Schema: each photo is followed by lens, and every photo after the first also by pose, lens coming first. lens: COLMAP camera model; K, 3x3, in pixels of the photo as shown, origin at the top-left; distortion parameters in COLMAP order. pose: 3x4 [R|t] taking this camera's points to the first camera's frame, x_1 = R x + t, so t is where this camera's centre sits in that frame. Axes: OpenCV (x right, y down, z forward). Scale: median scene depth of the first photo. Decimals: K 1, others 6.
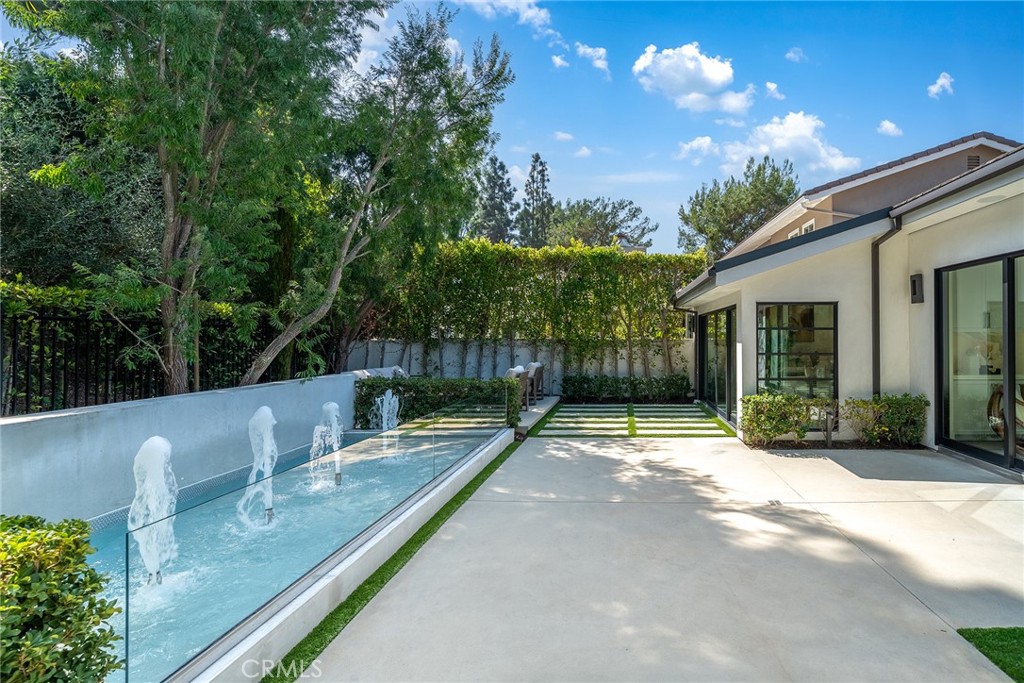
lens RADIAL K [[439.2, 0, 612.8], [0, 439.2, 334.2], [0, 0, 1]] dist [0.003691, 0.000216]
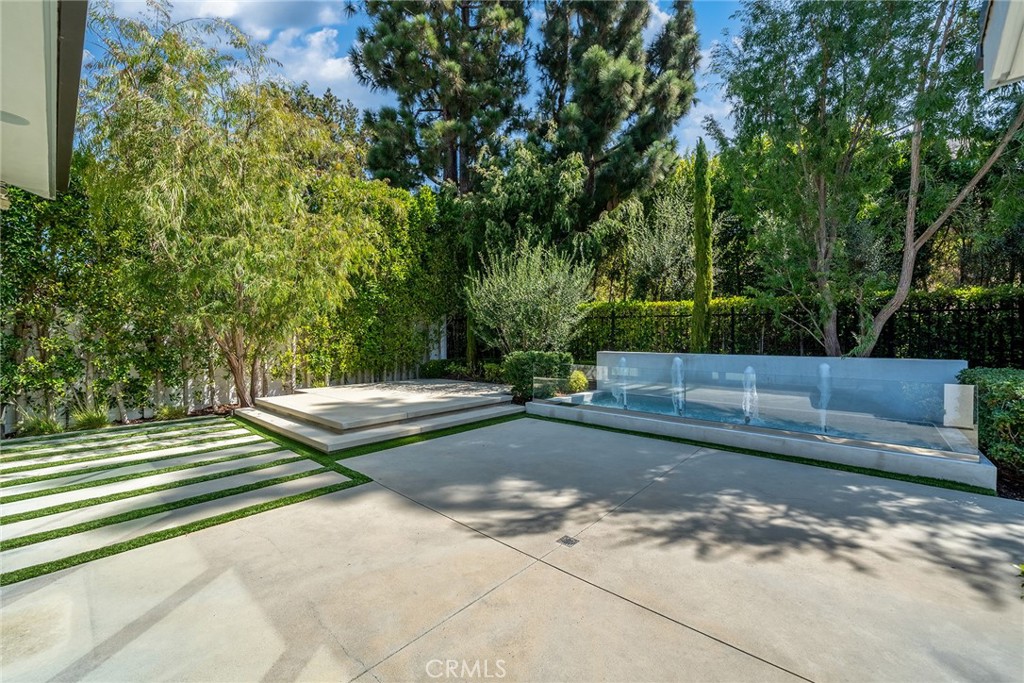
lens RADIAL K [[404.0, 0, 510.5], [0, 404.0, 339.9], [0, 0, 1]] dist [-0.000650, -0.000506]
pose [[-0.655362, 0.003165, -0.755308, 0.377138], [0.003716, 0.999993, 0.000965, 0.032330], [0.755306, -0.002174, -0.655369, 0.573347]]
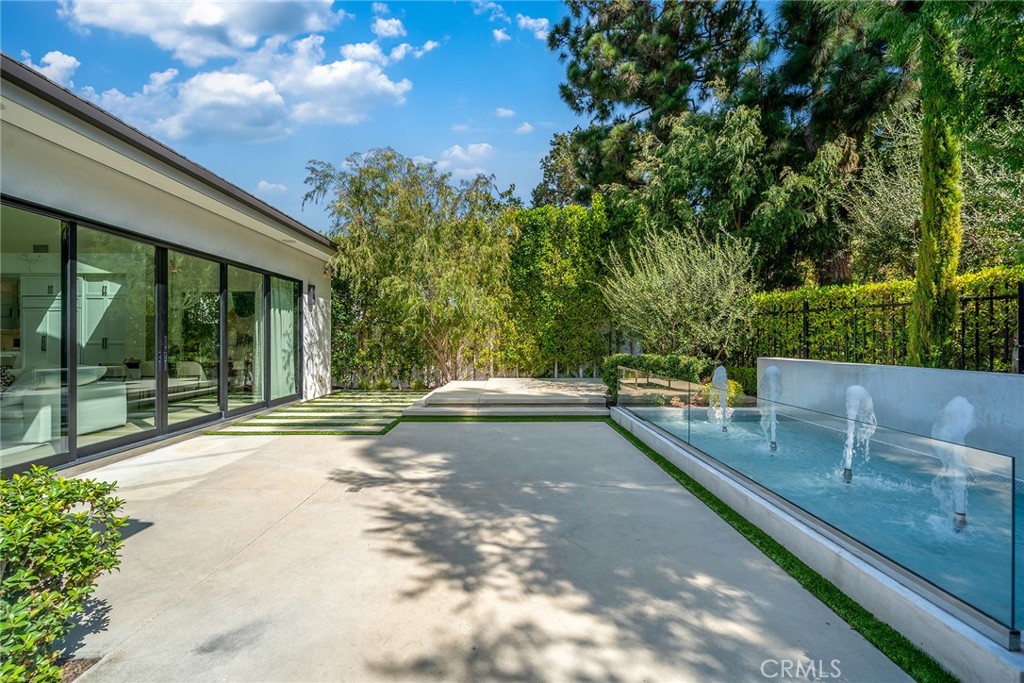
lens RADIAL K [[398.7, 0, 518.5], [0, 398.7, 337.1], [0, 0, 1]] dist [0.020090, -0.000015]
pose [[-0.998807, 0.001904, -0.048799, 0.028526], [0.002264, 0.999971, -0.007335, 0.029731], [0.048783, -0.007436, -0.998782, 0.787570]]
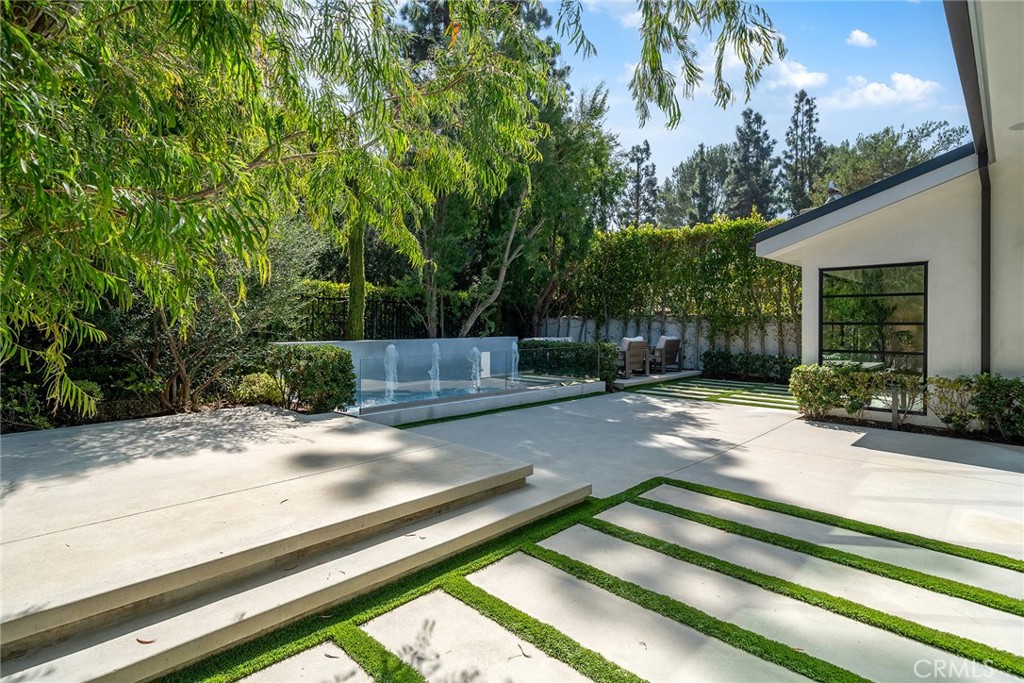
lens RADIAL K [[503.9, 0, 505.8], [0, 503.9, 335.5], [0, 0, 1]] dist [0.006648, 0.000687]
pose [[0.715791, 0.021301, -0.697990, 0.383843], [-0.000695, 0.999556, 0.029791, 0.025070], [0.698315, -0.020839, 0.715488, -0.163880]]
